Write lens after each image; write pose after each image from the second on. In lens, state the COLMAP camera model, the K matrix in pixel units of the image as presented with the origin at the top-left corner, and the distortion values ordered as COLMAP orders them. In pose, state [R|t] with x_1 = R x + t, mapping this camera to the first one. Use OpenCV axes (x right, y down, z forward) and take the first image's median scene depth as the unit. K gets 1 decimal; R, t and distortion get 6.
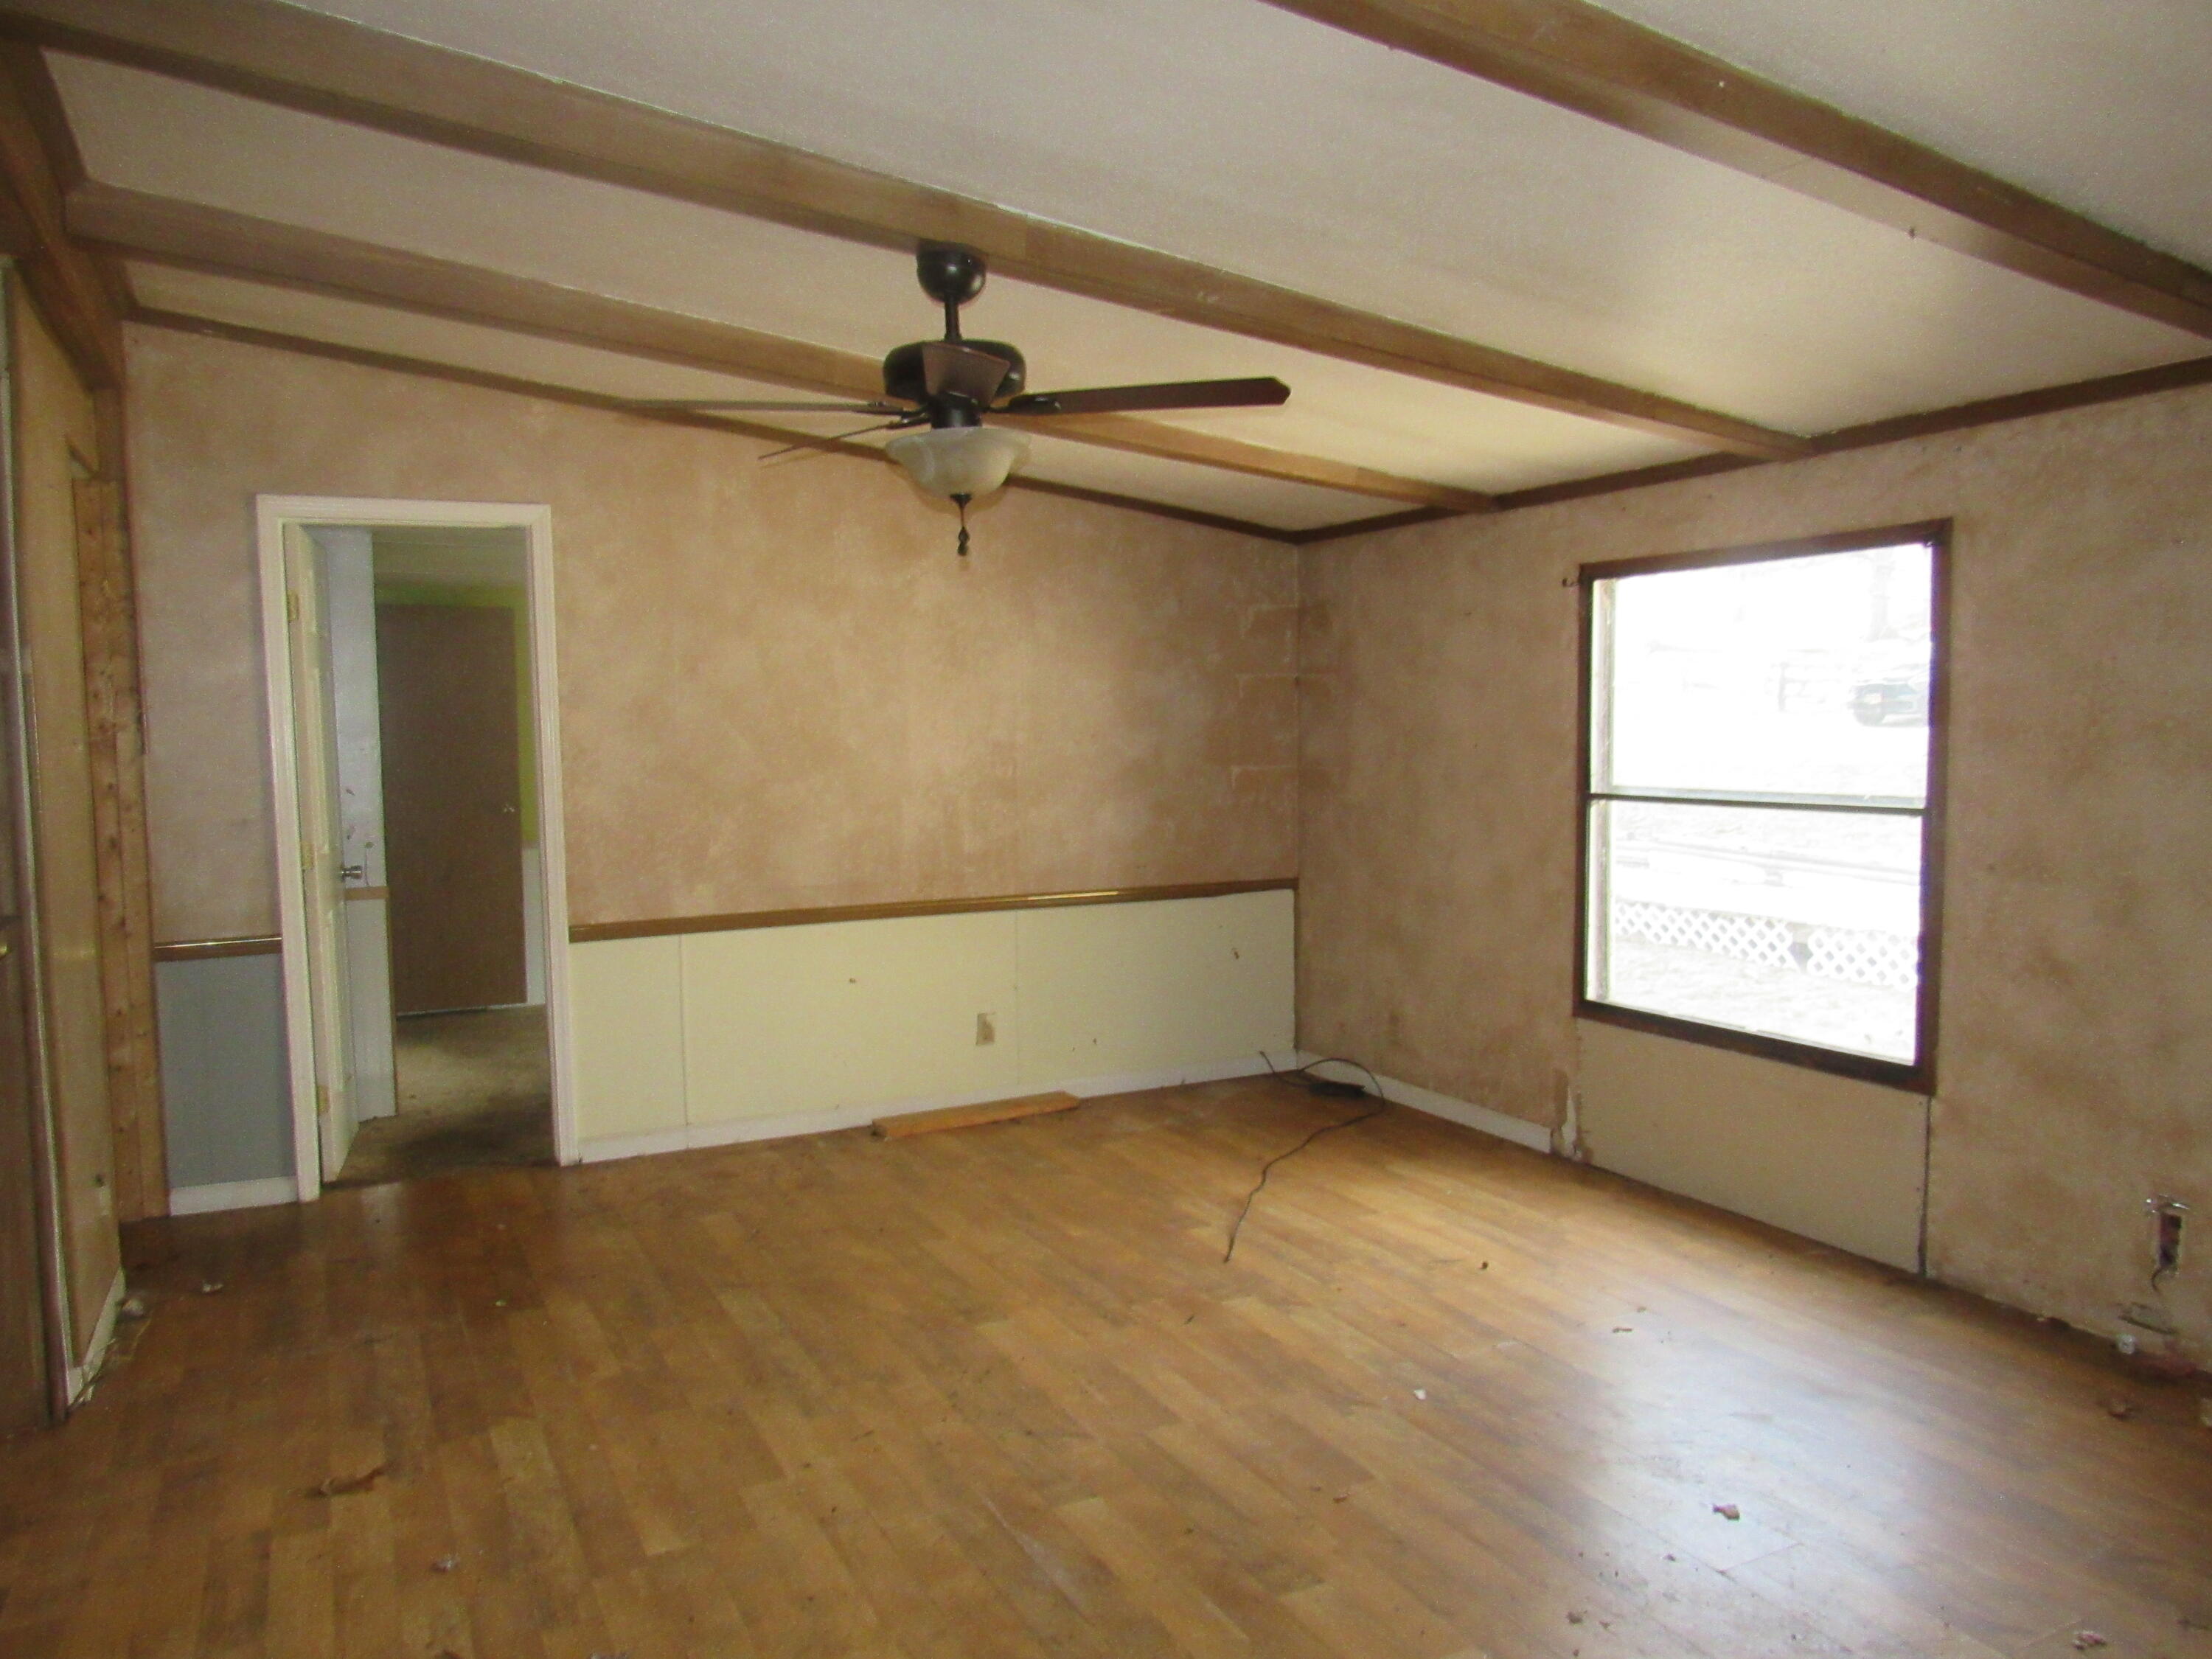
lens RADIAL K [[1590.4, 0, 1105.1], [0, 1590.4, 834.3], [0, 0, 1]] dist [-0.024420, 0.005943]
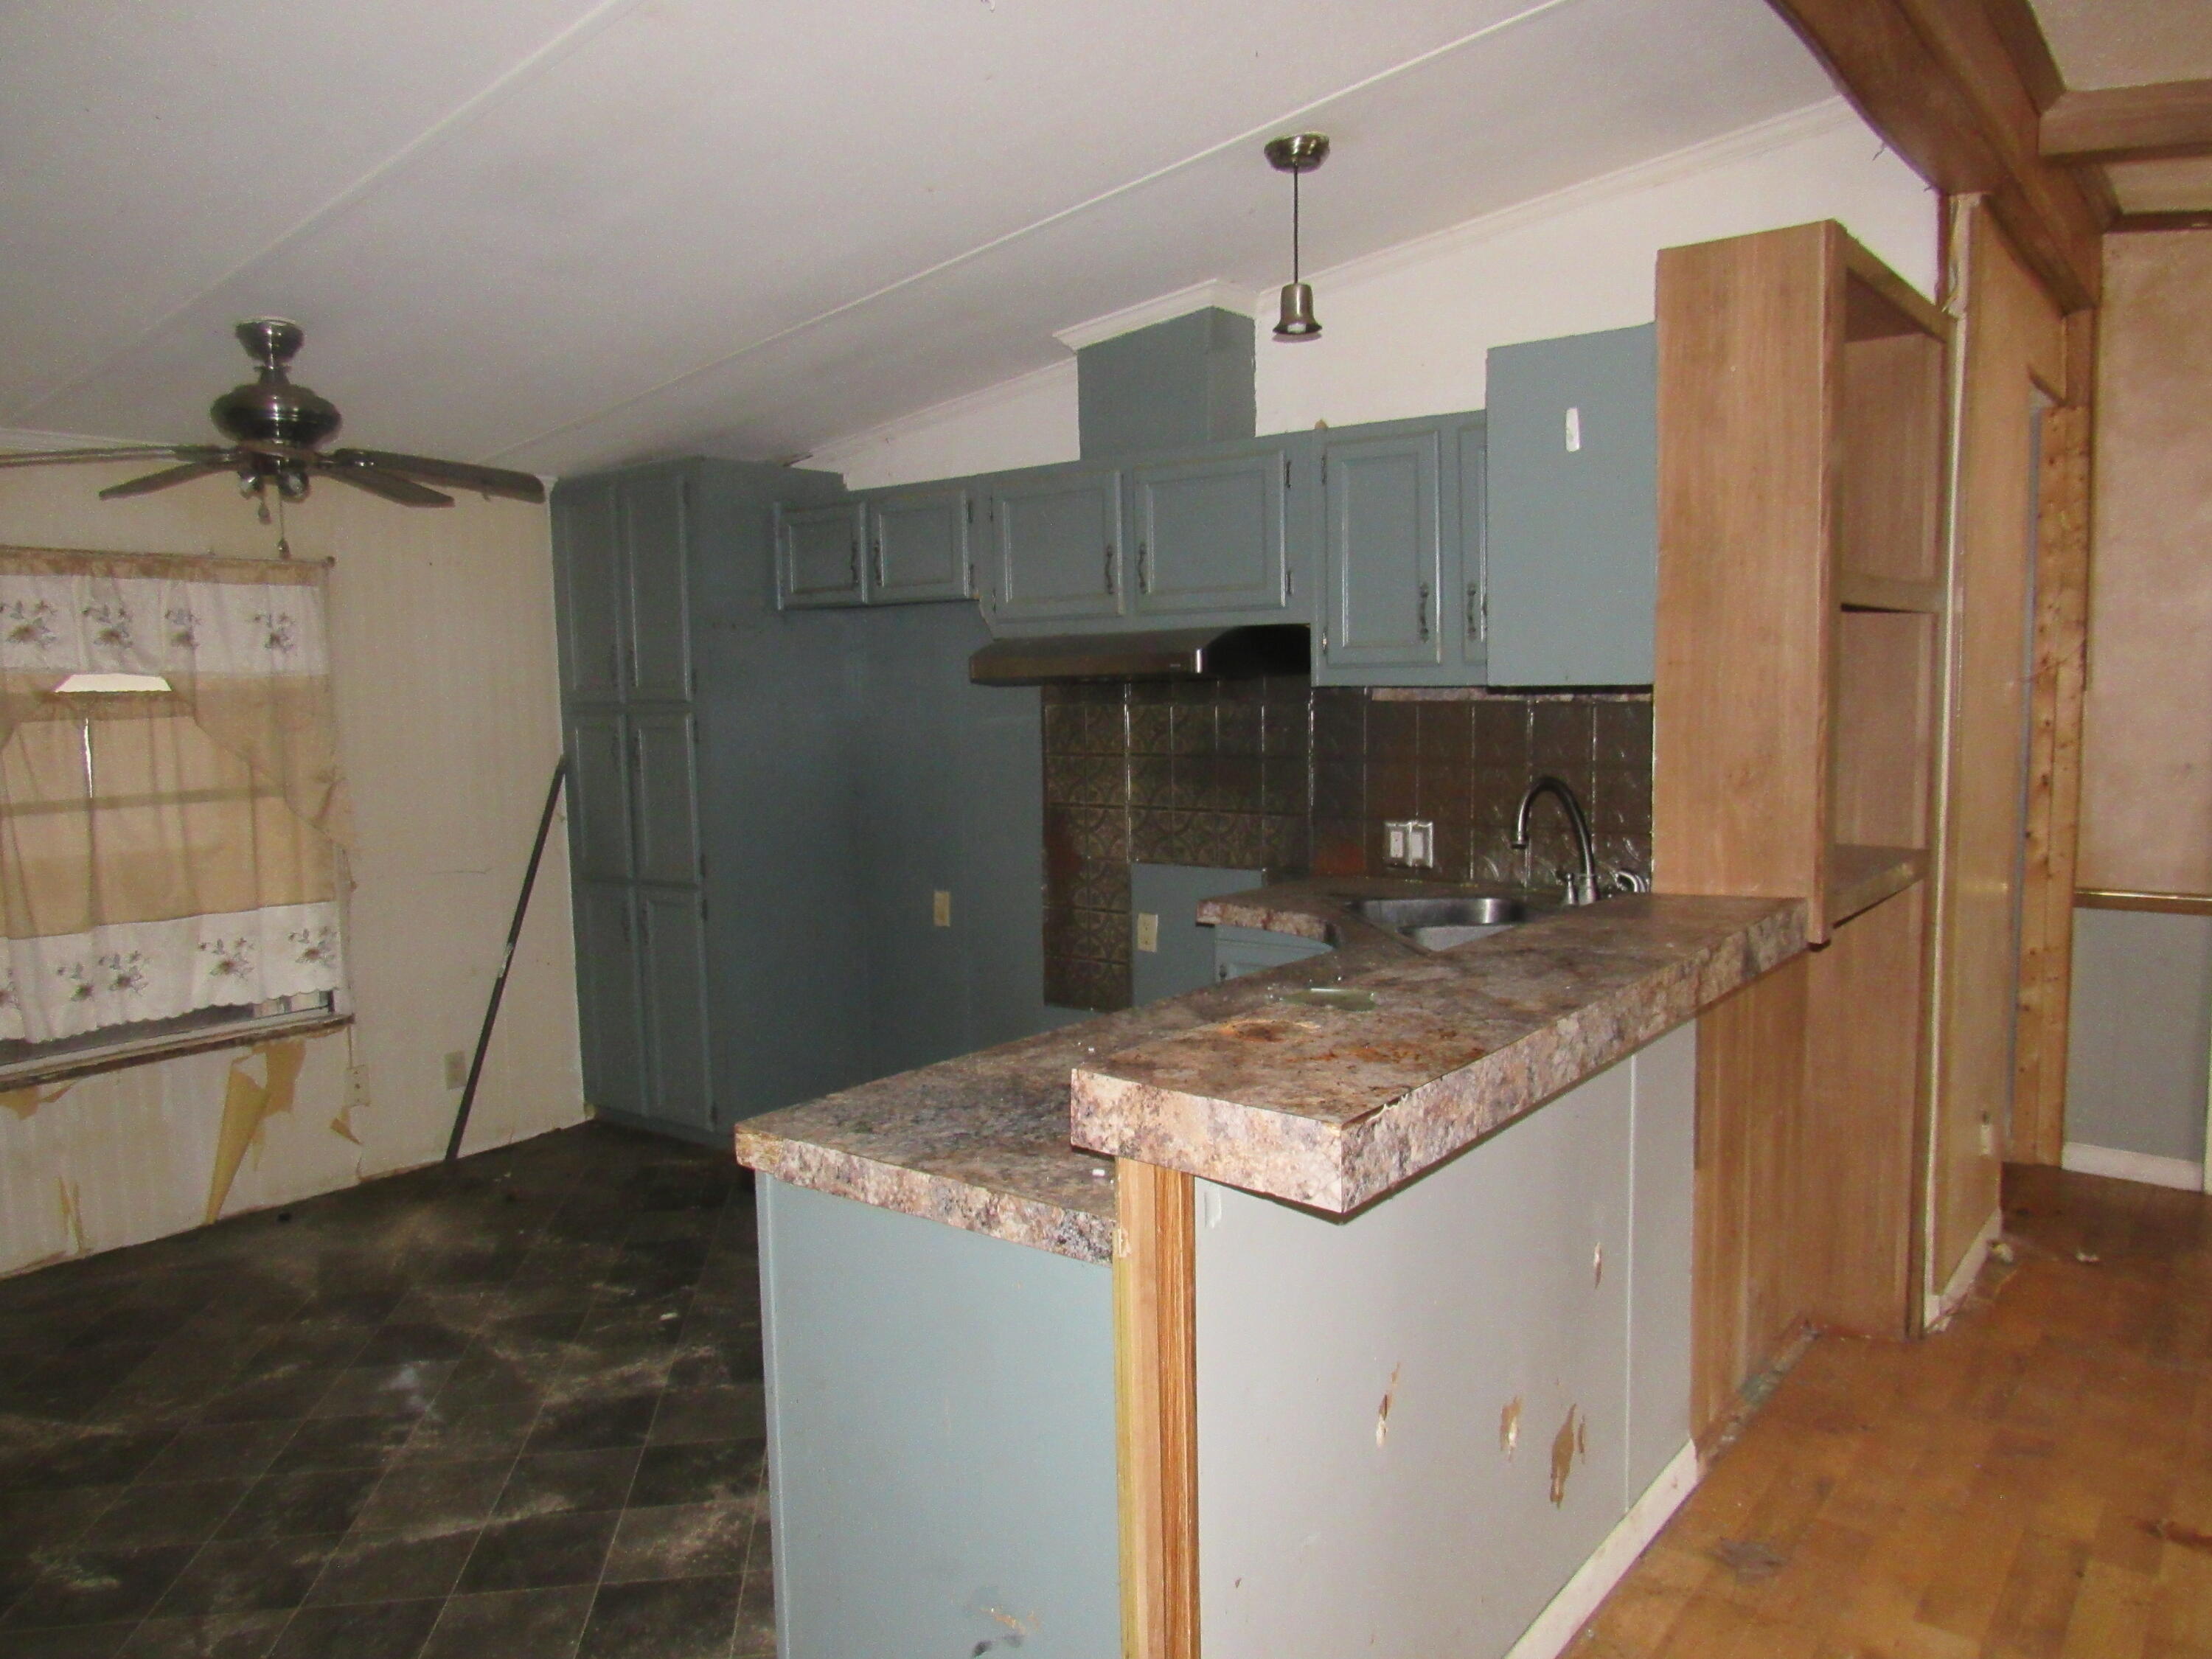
lens RADIAL K [[1590.4, 0, 1119.2], [0, 1590.4, 831.2], [0, 0, 1]] dist [-0.024420, 0.005943]
pose [[0.434270, 0.096657, -0.895582, 0.003200], [-0.055520, 0.995208, 0.080487, -0.010174], [0.899070, 0.014770, 0.437556, 0.053389]]
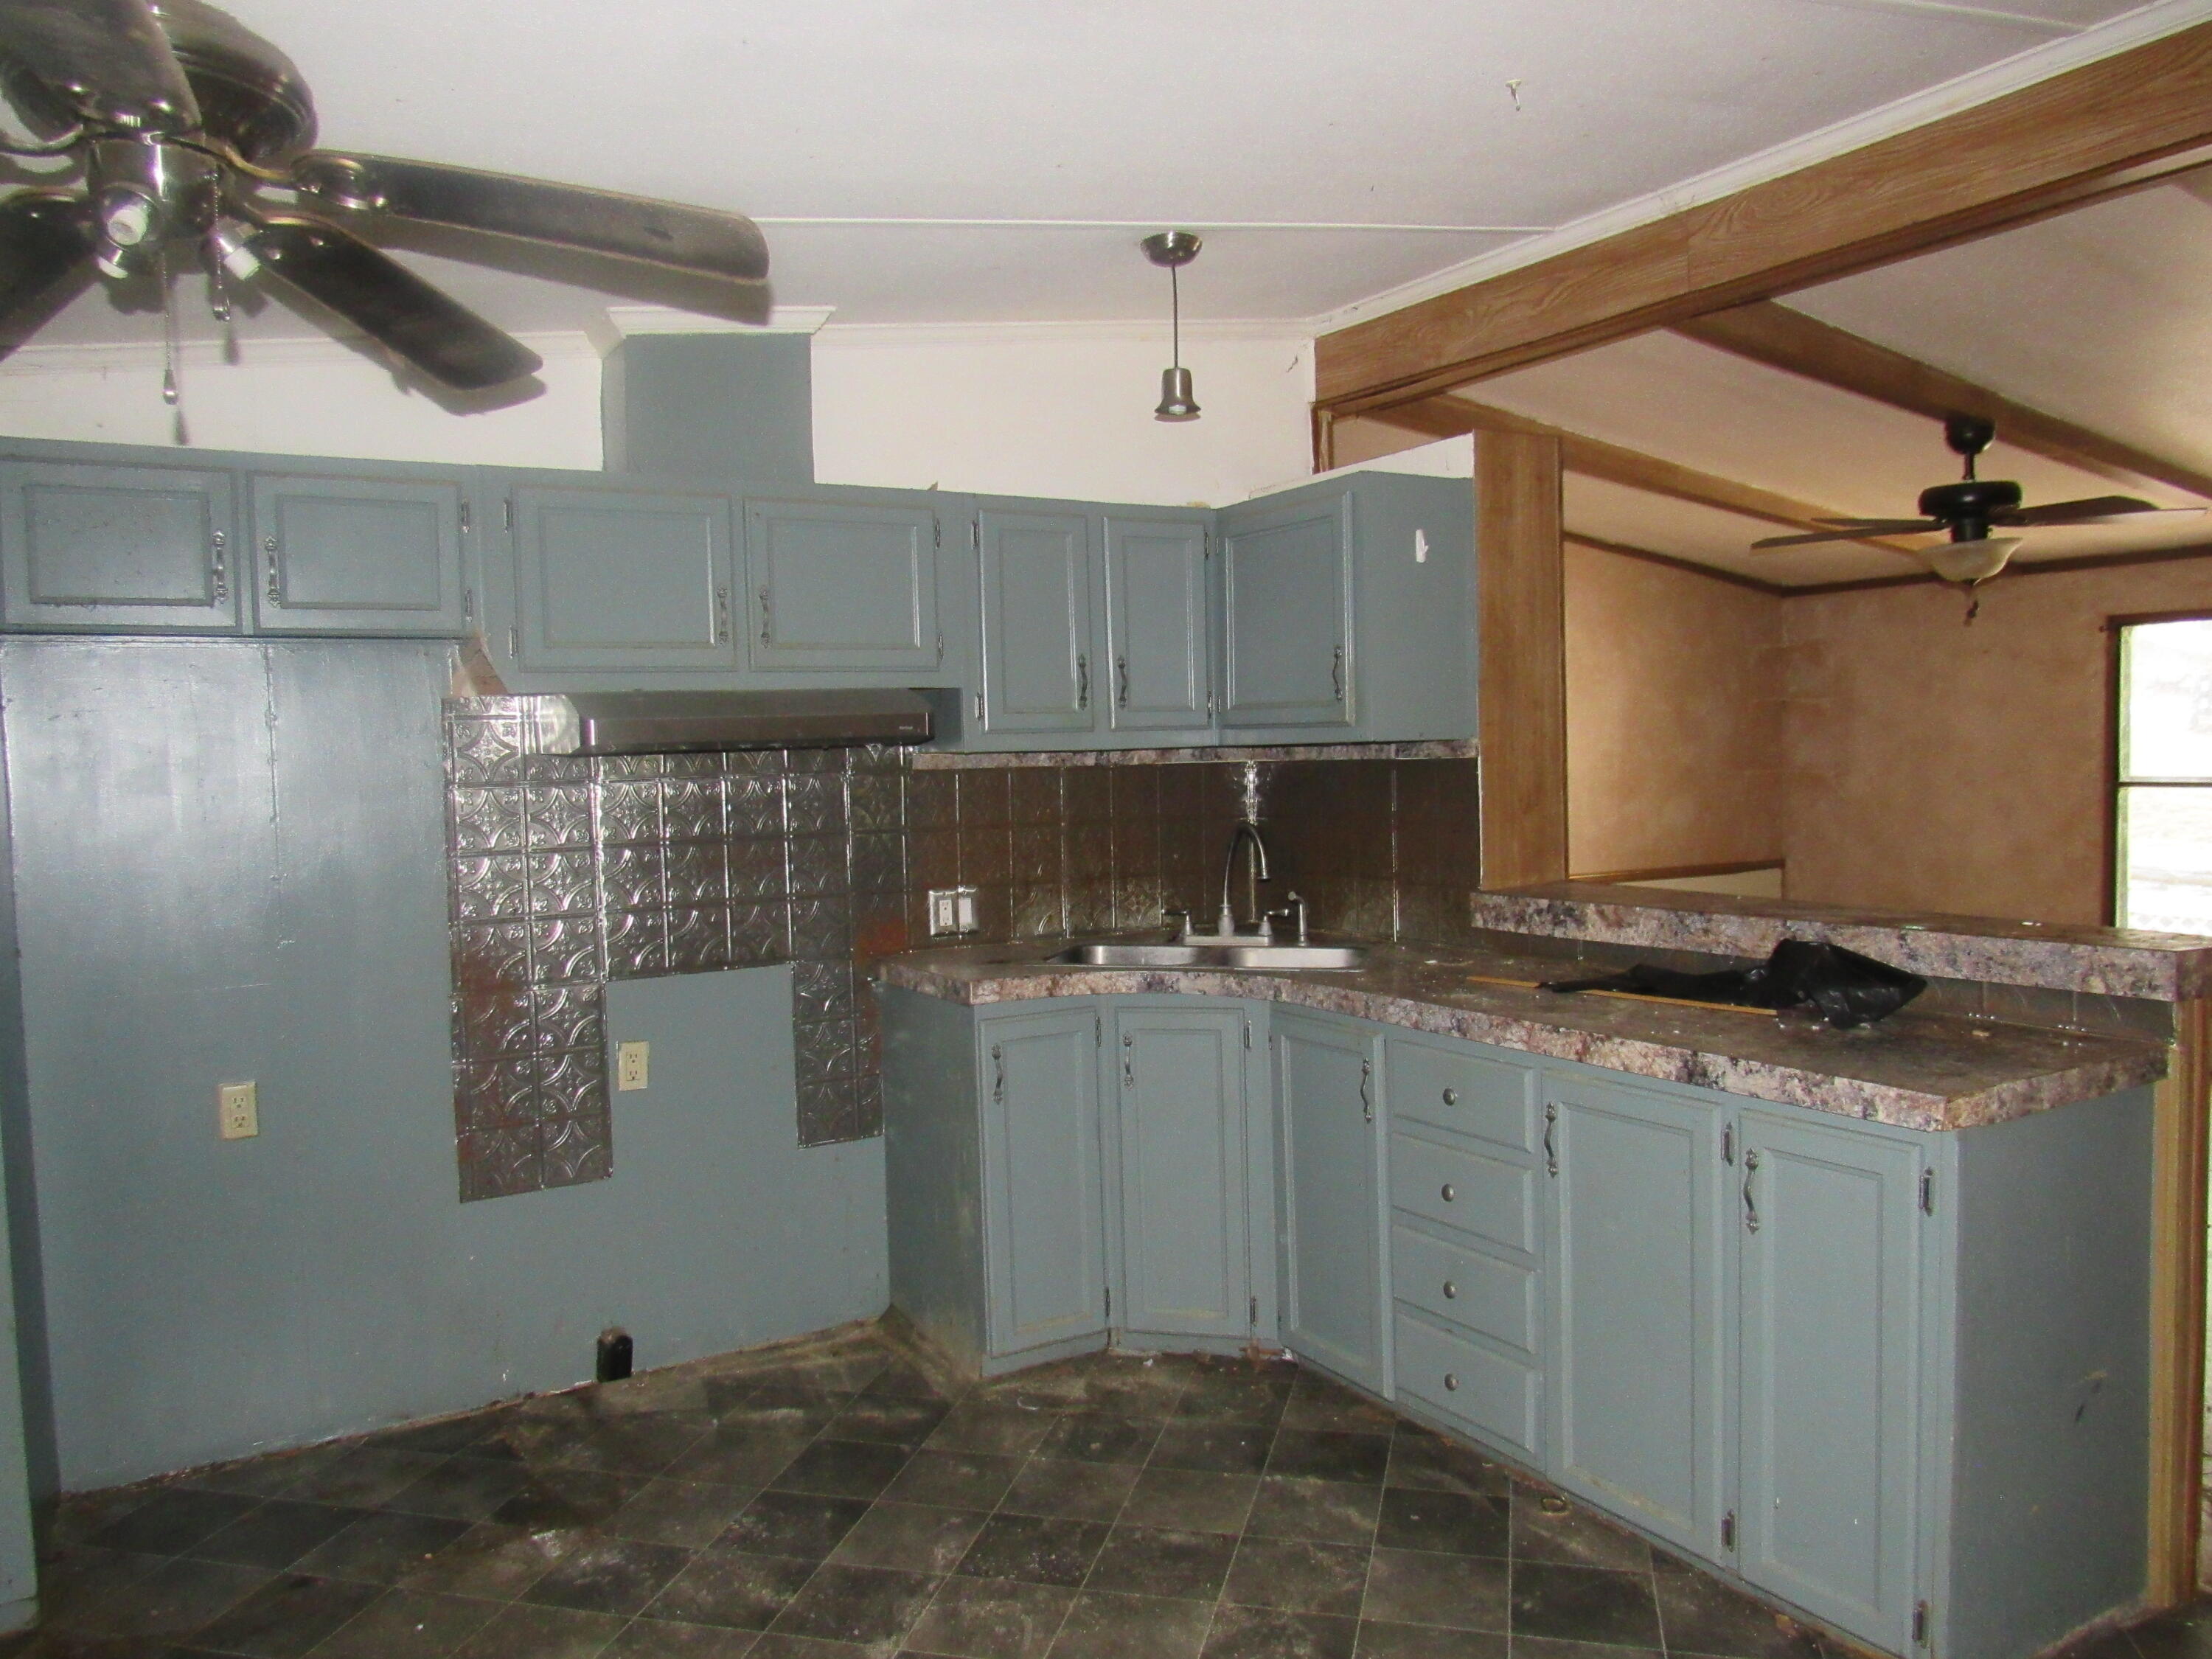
lens RADIAL K [[1590.4, 0, 1117.0], [0, 1590.4, 827.4], [0, 0, 1]] dist [-0.024420, 0.005943]
pose [[0.997634, -0.010891, 0.067878, -0.729294], [0.012454, 0.999666, -0.022637, 0.036100], [-0.067609, 0.023429, 0.997437, -0.331411]]
